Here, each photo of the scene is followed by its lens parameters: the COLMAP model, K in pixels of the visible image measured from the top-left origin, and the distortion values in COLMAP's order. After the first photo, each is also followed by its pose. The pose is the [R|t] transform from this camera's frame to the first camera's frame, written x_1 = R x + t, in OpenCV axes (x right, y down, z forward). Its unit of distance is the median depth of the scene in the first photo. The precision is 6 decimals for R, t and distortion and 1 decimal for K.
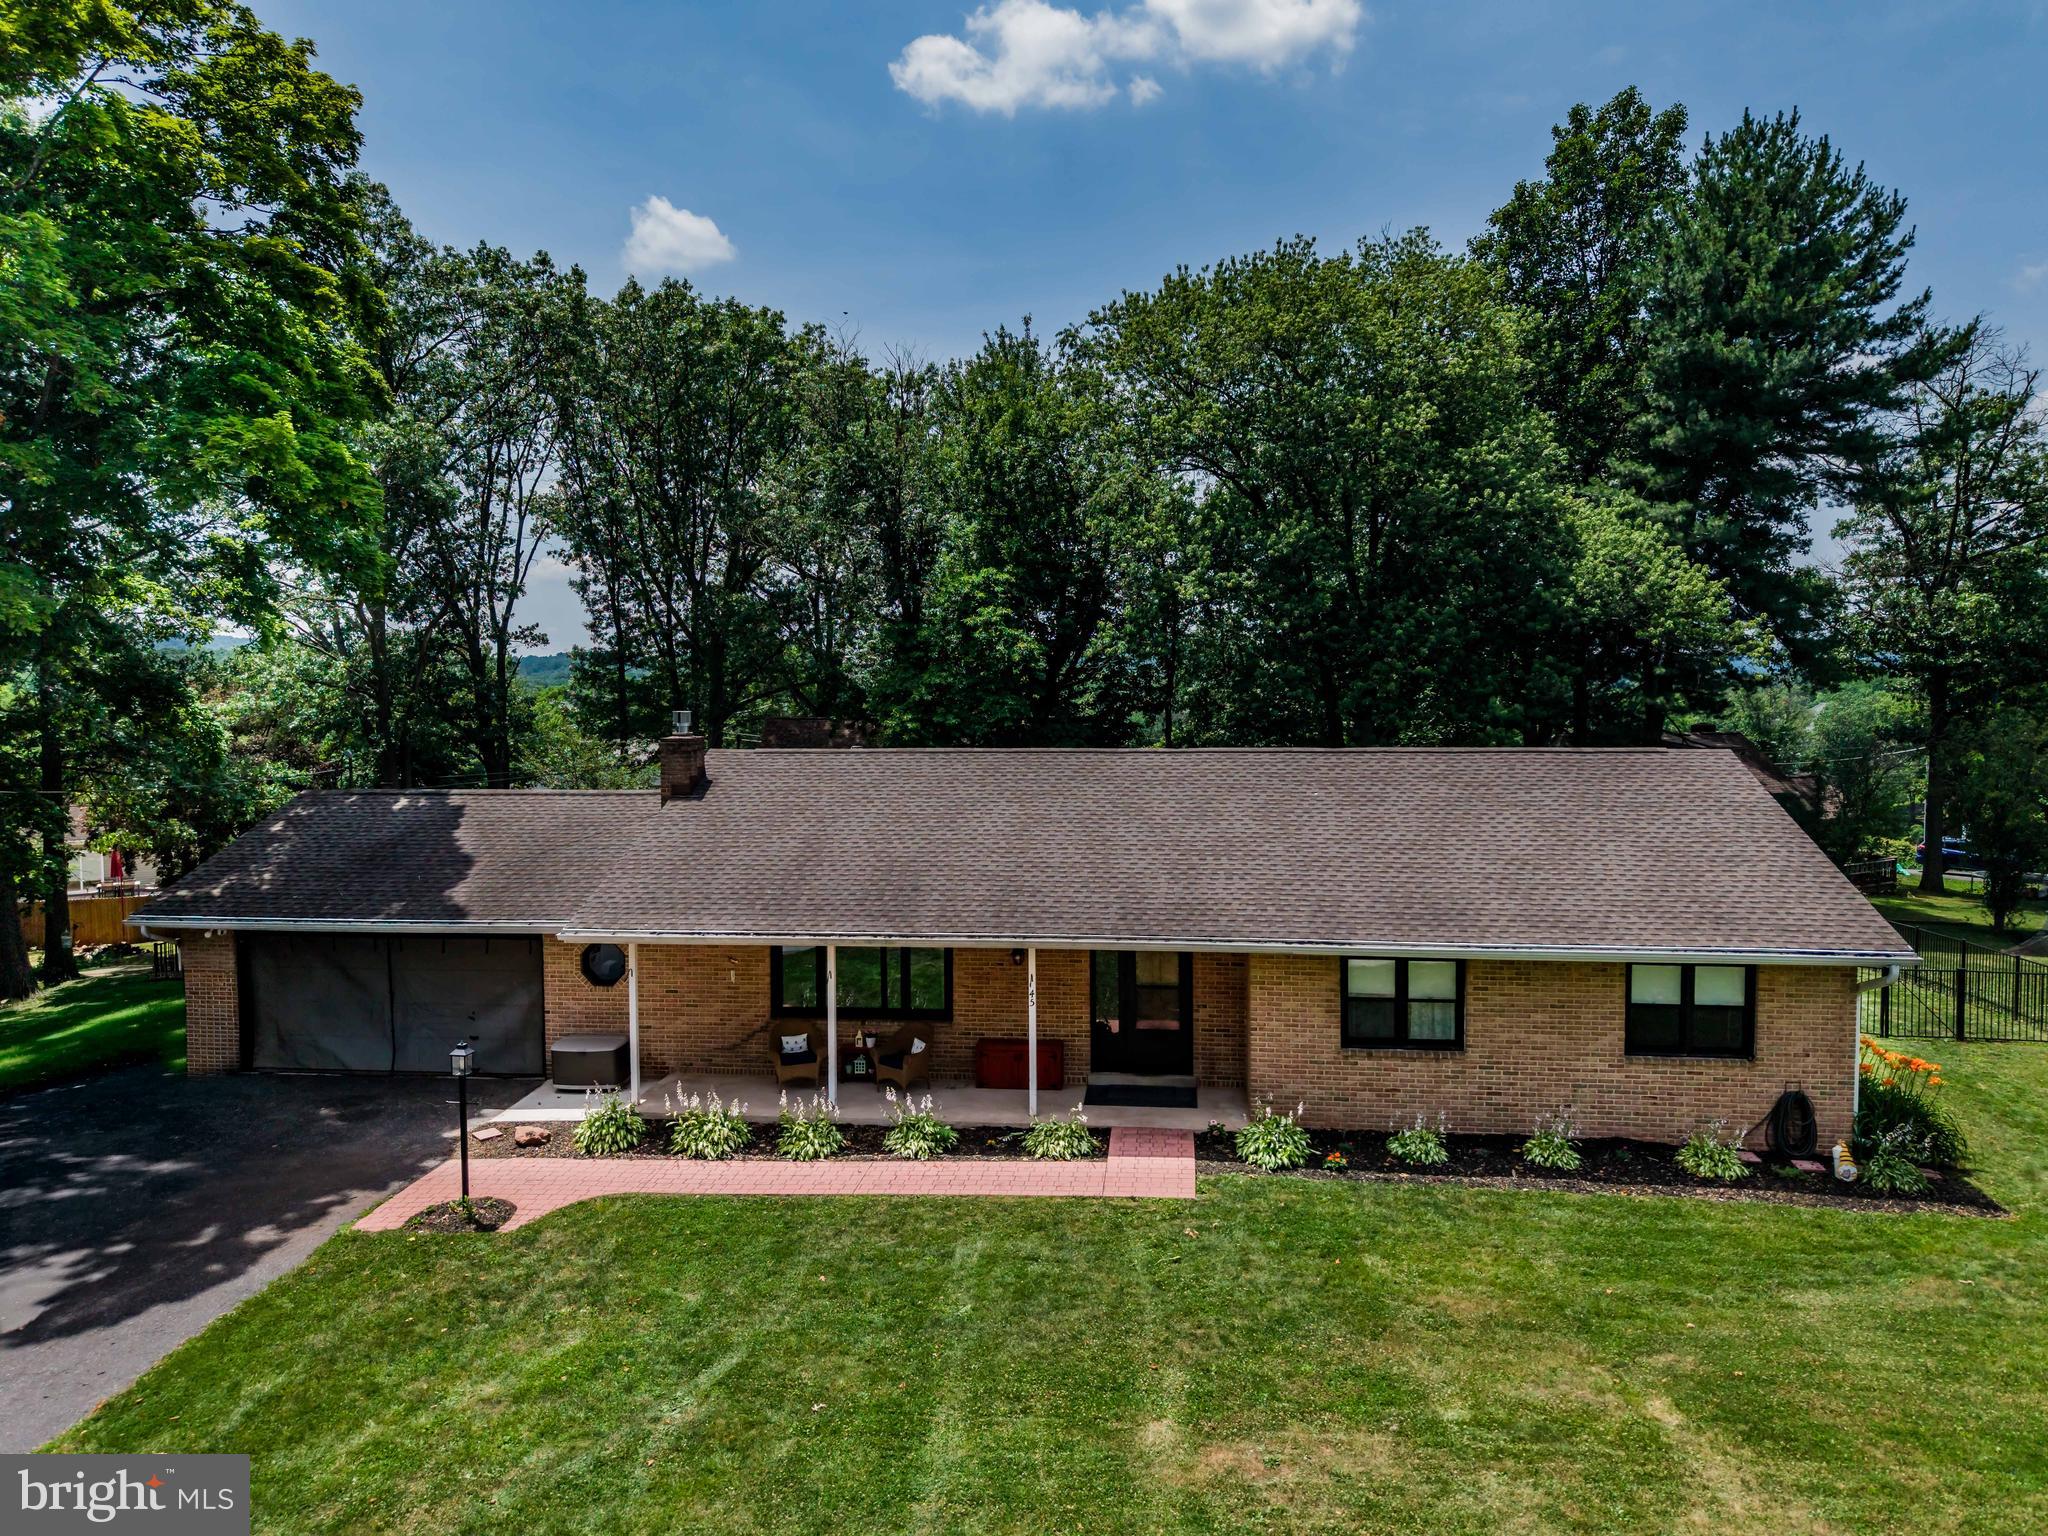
lens RADIAL K [[1368.2, 0, 1009.3], [0, 1368.2, 768.7], [0, 0, 1]] dist [0.021099, -0.024599]
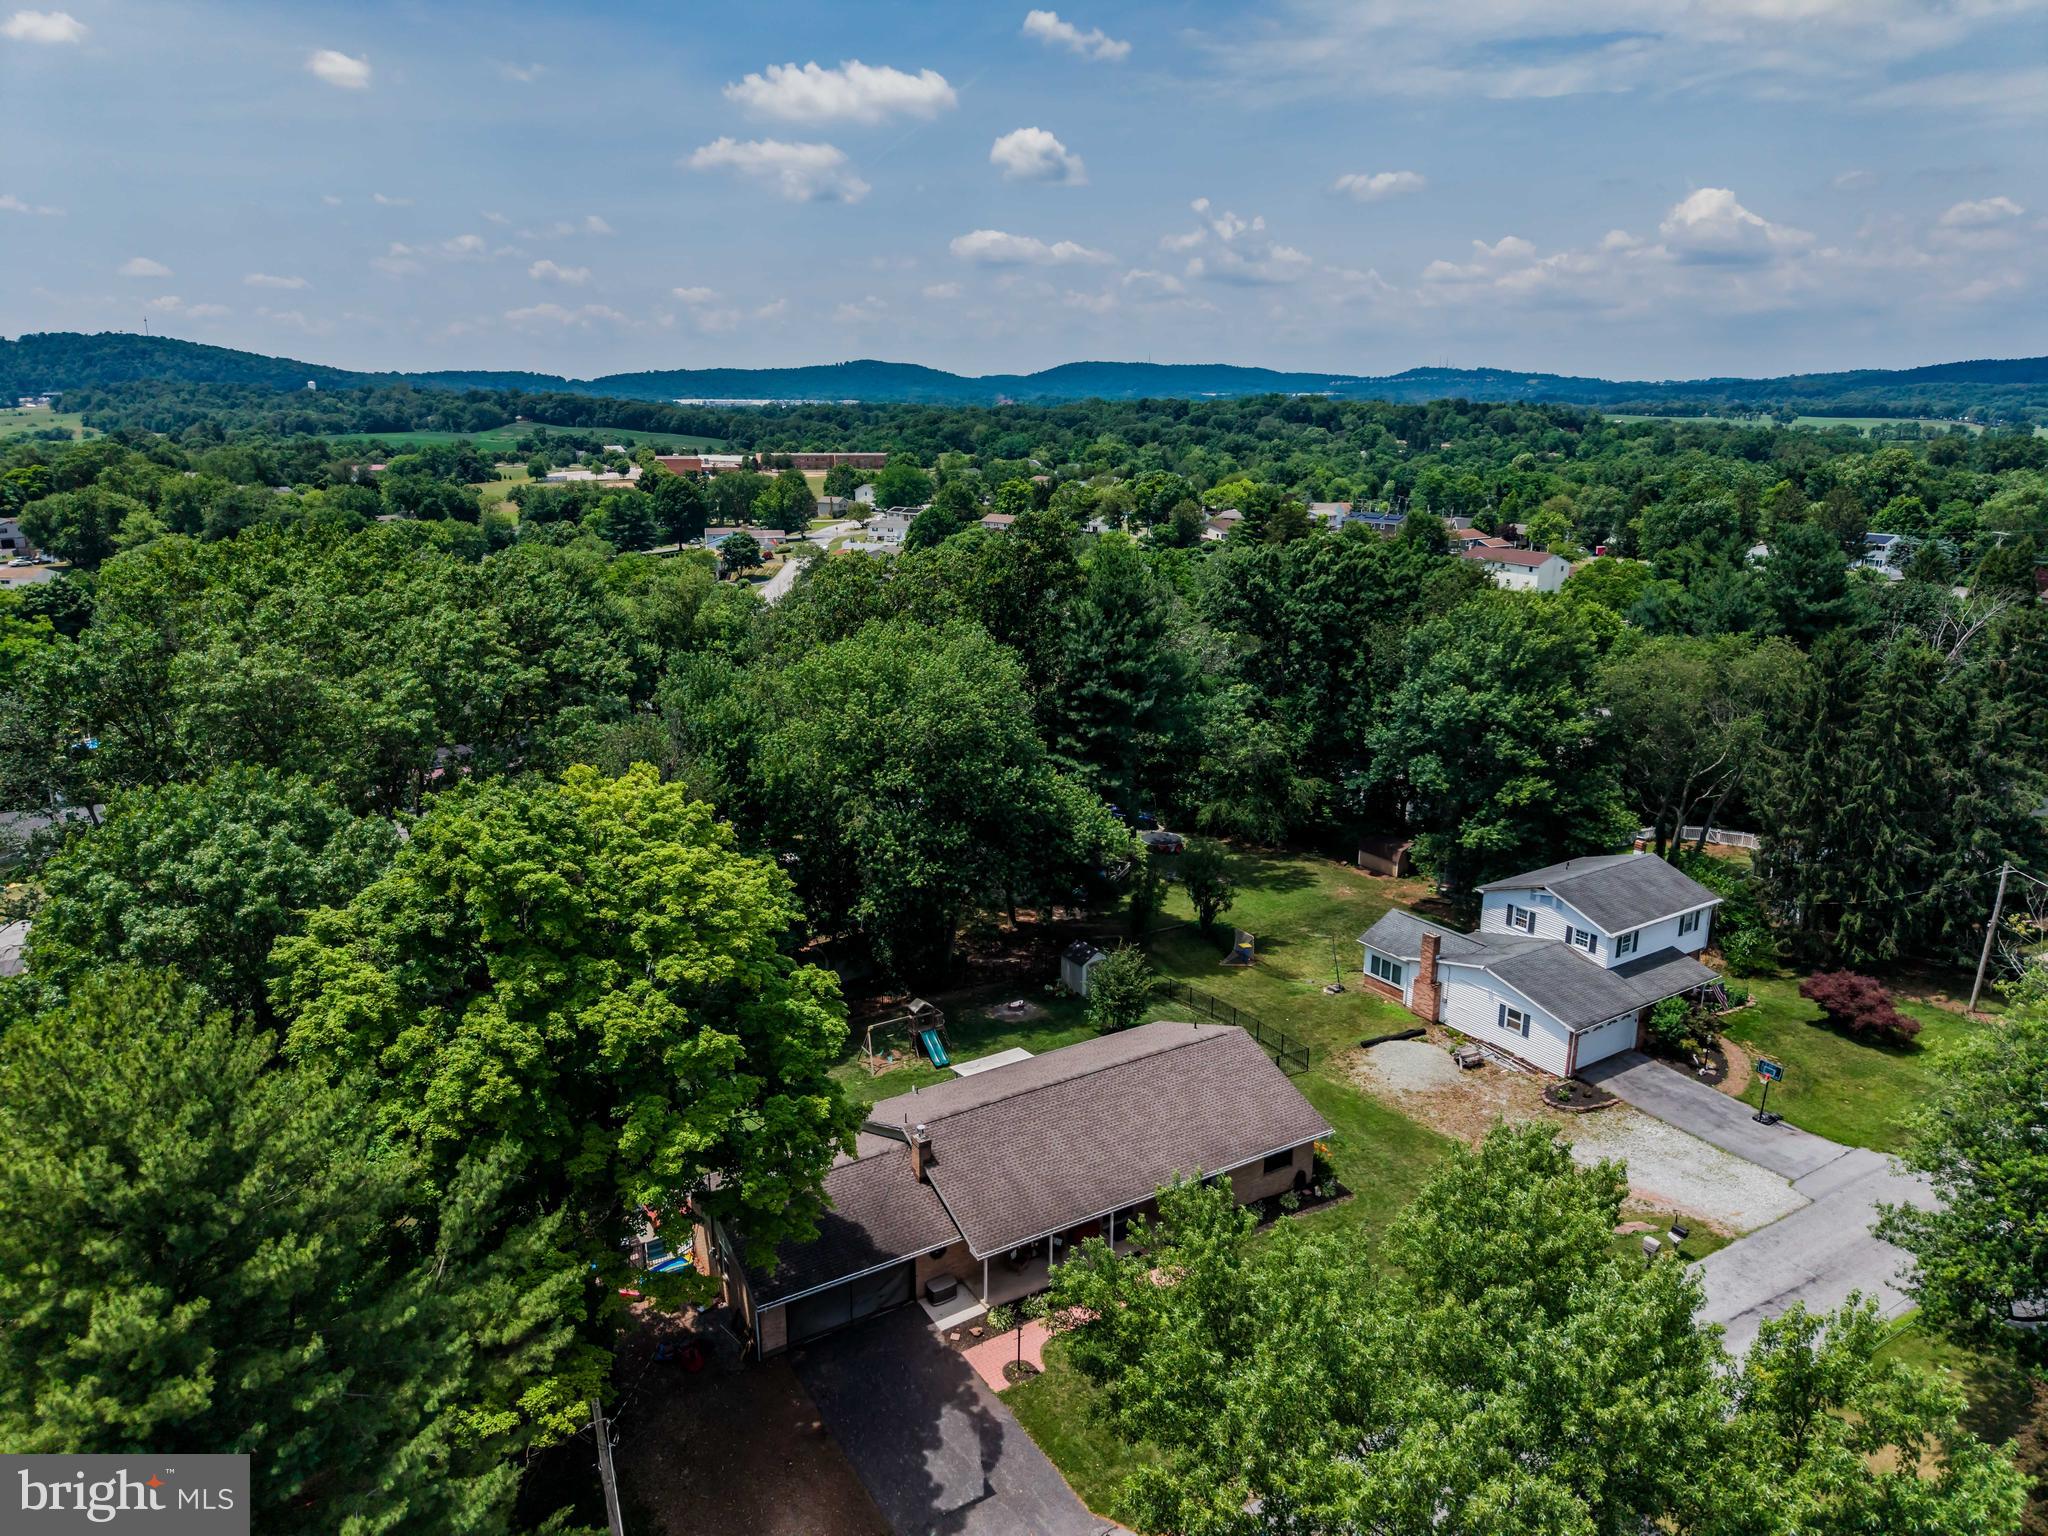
lens RADIAL K [[1368.2, 0, 1017.4], [0, 1368.2, 770.1], [0, 0, 1]] dist [0.021099, -0.024599]
pose [[0.779390, -0.154303, 0.607241, -2.106808], [0.023552, 0.975729, 0.217710, -1.663322], [-0.626096, -0.155379, 0.764108, -1.099860]]
